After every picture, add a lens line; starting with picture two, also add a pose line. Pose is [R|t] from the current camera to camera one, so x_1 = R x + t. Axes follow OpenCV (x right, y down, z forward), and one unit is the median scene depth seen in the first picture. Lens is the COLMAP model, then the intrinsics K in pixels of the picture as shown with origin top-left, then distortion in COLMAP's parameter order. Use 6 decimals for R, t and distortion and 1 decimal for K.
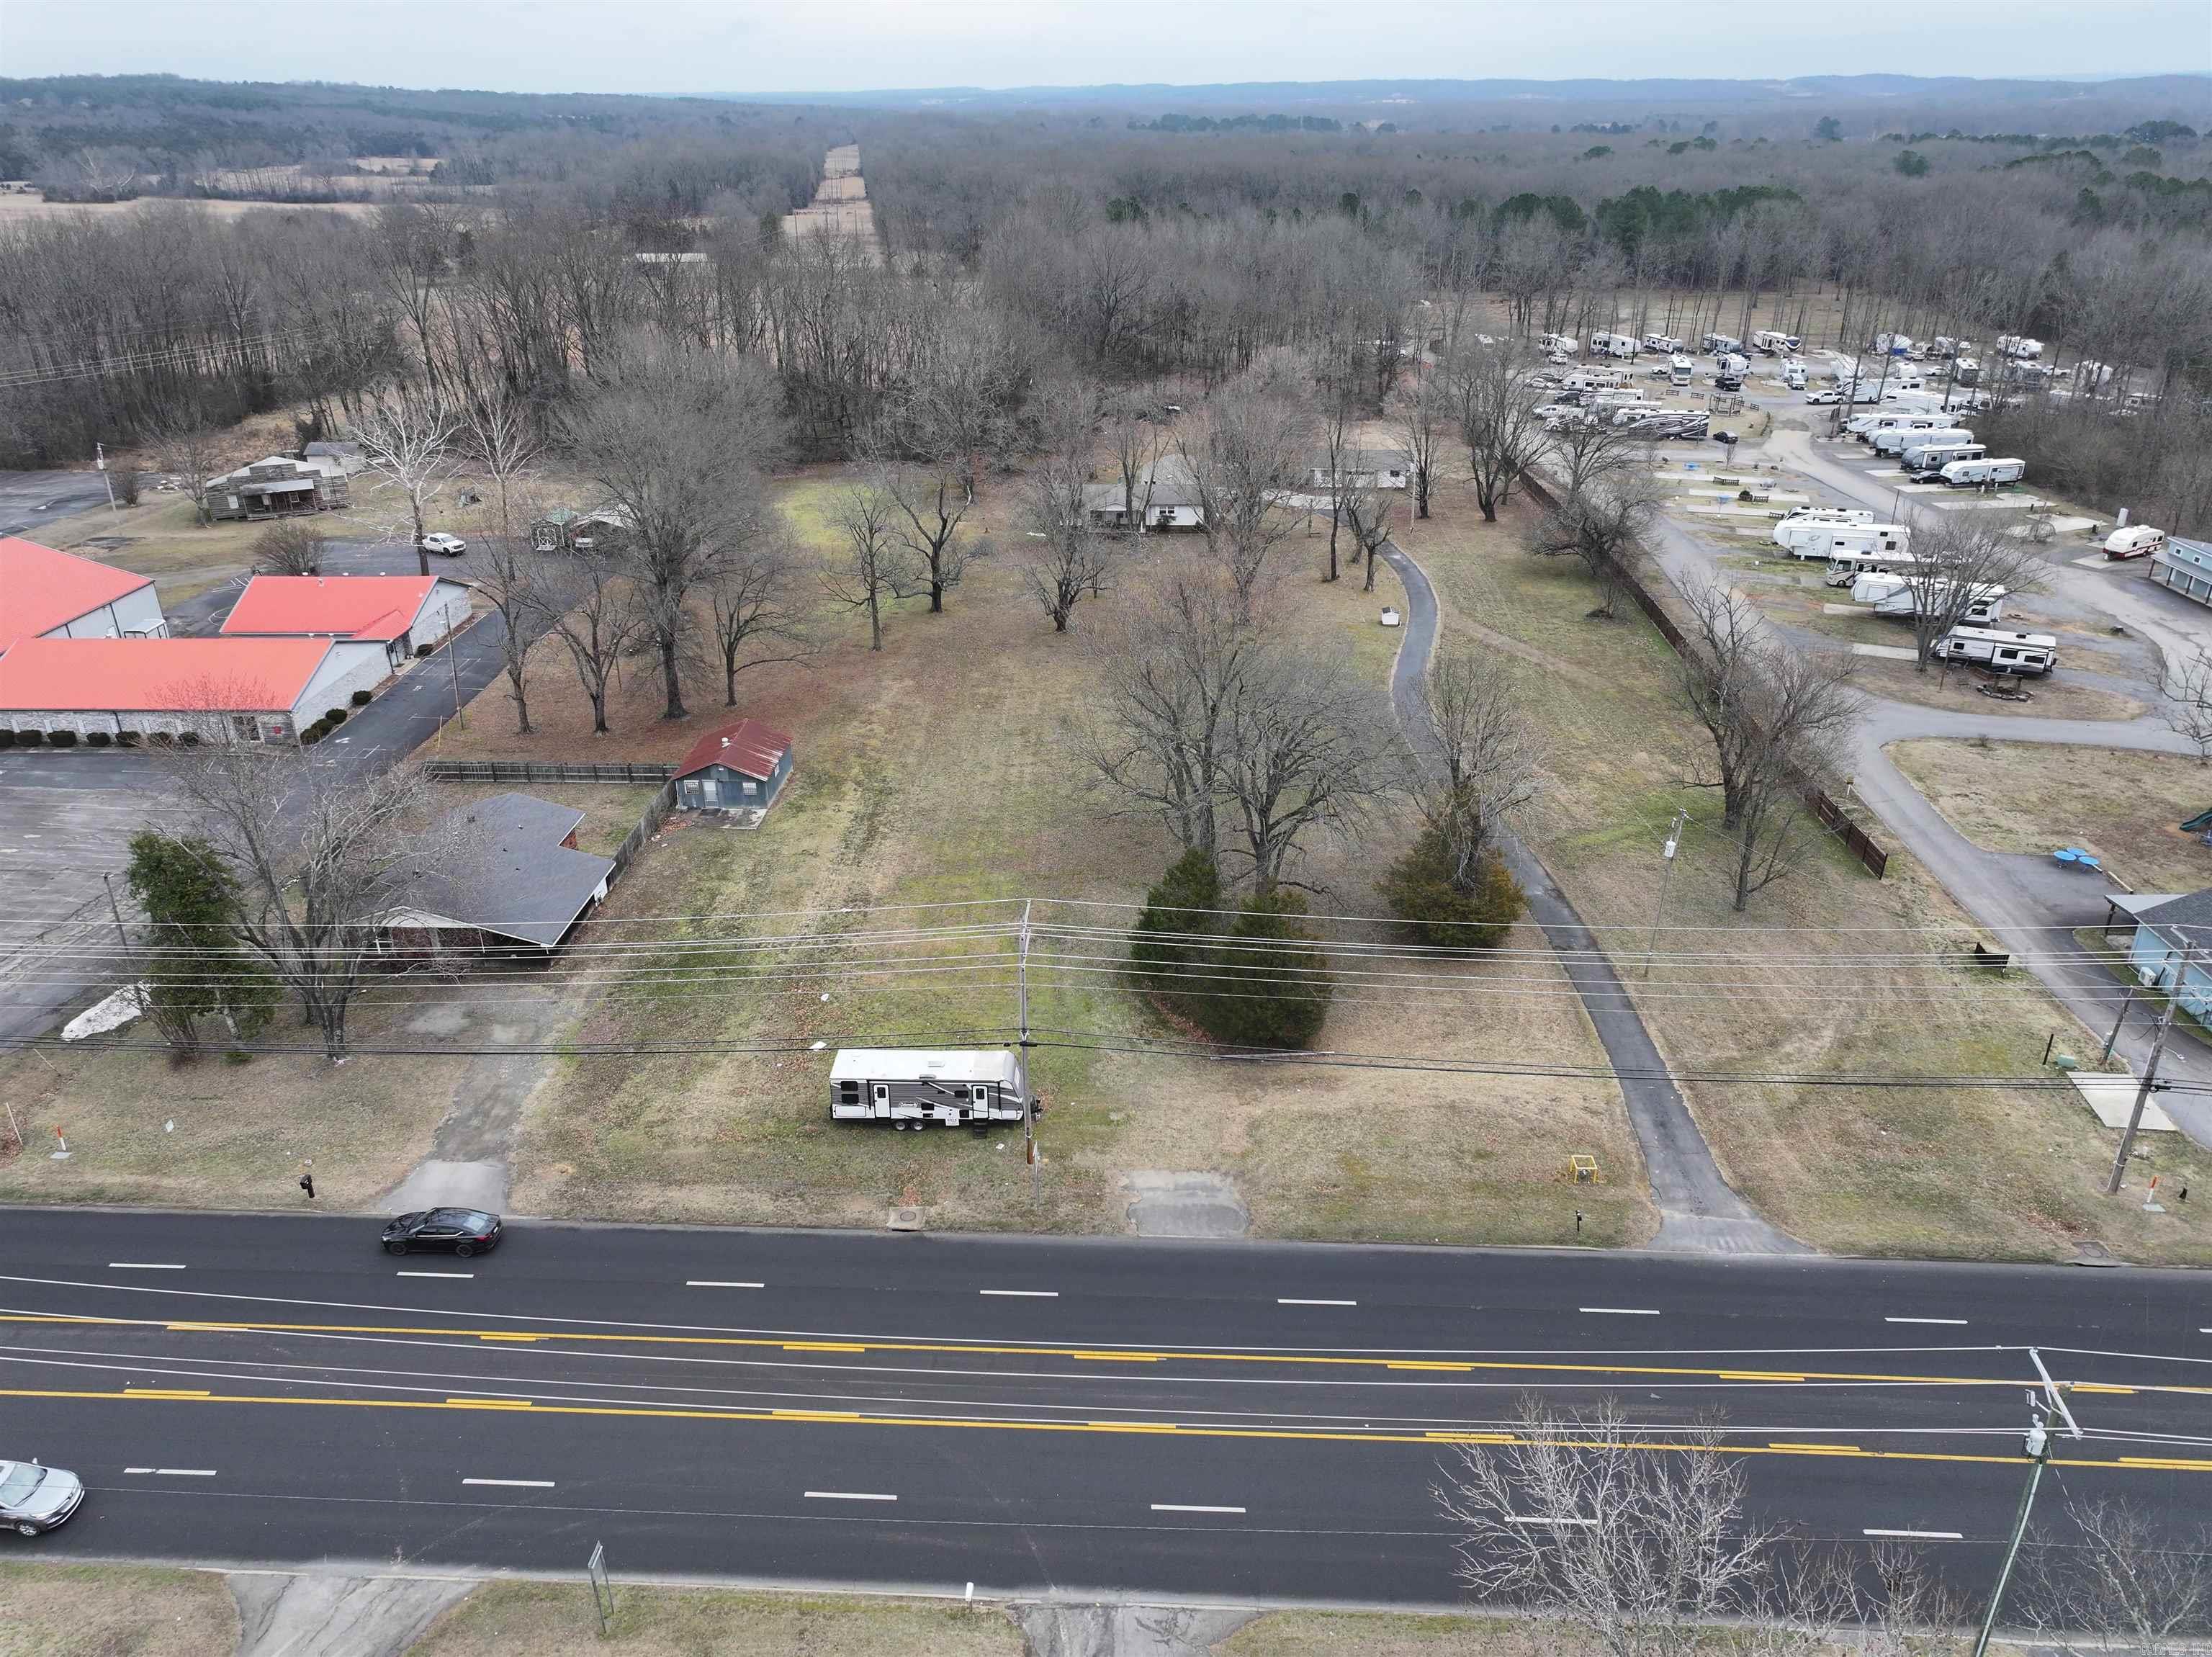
lens RADIAL K [[1568.8, 0, 1112.8], [0, 1568.8, 778.6], [0, 0, 1]] dist [-0.004958, -0.001683]
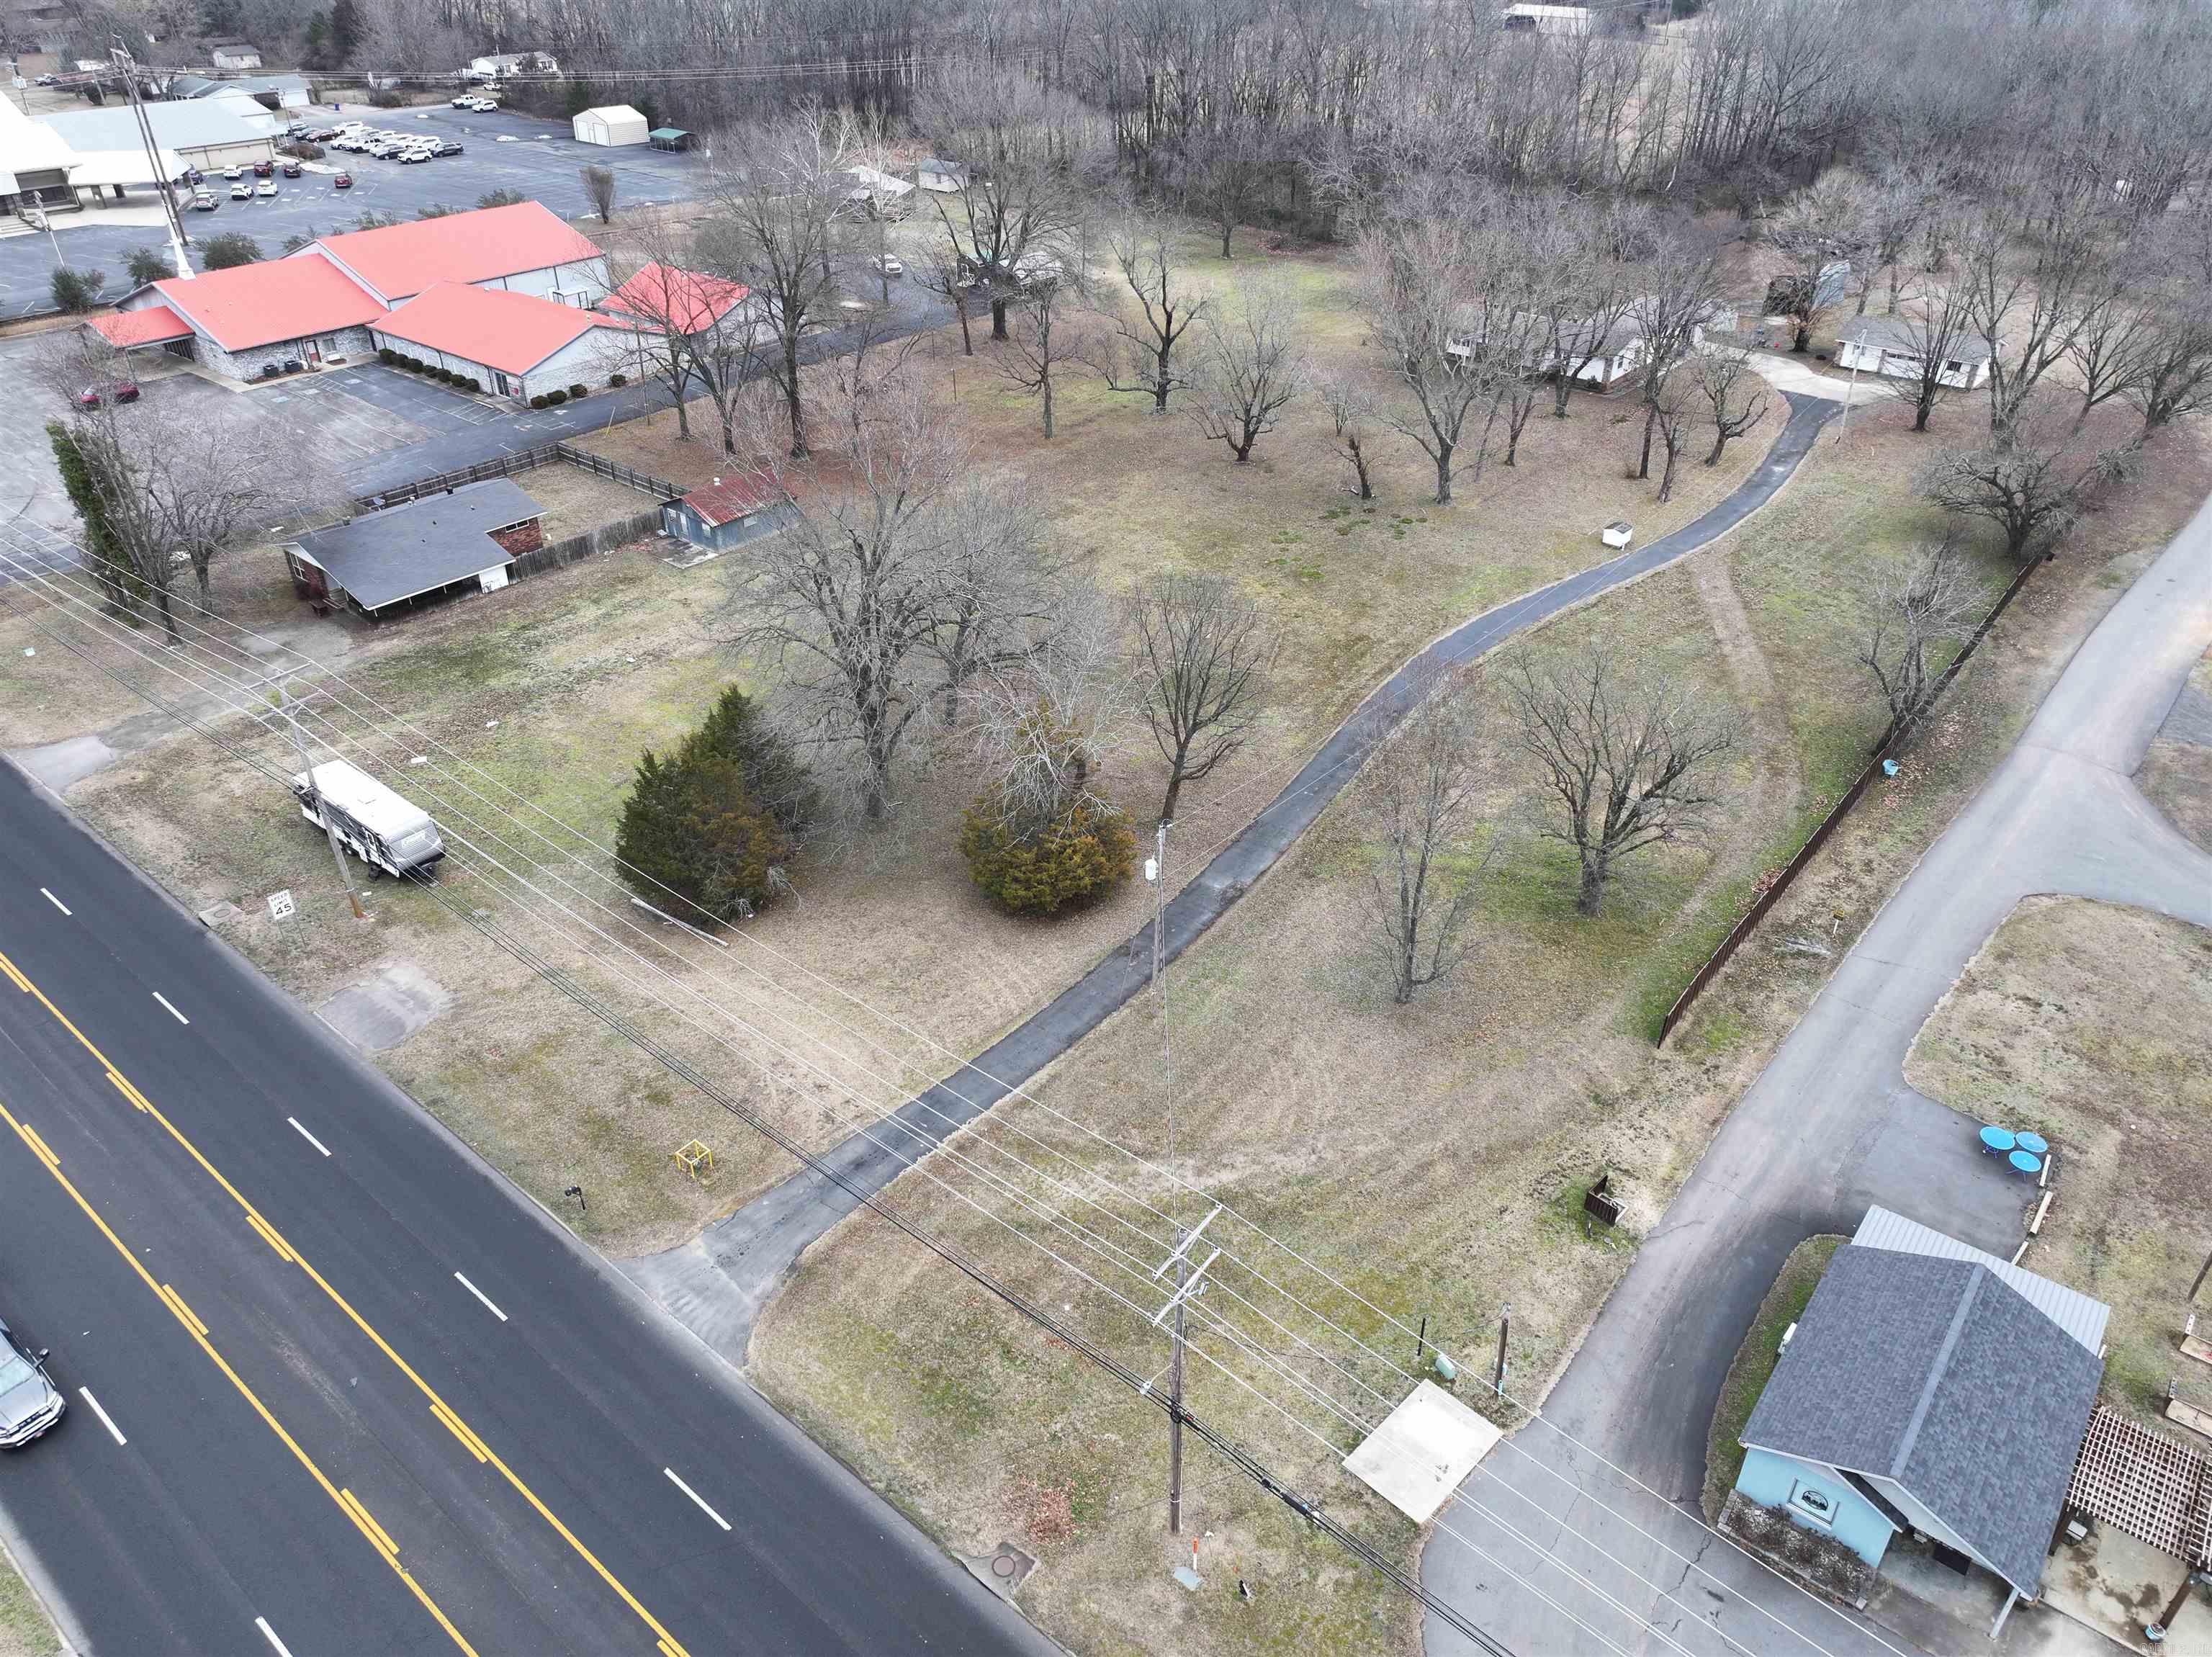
lens RADIAL K [[1536.7, 0, 1119.6], [0, 1536.7, 835.4], [0, 0, 1]] dist [-0.007838, 0.024309]
pose [[0.795500, 0.335803, -0.504397, 0.604234], [-0.246795, 0.939782, 0.236434, -0.119495], [0.553419, -0.063600, 0.830471, 0.322929]]
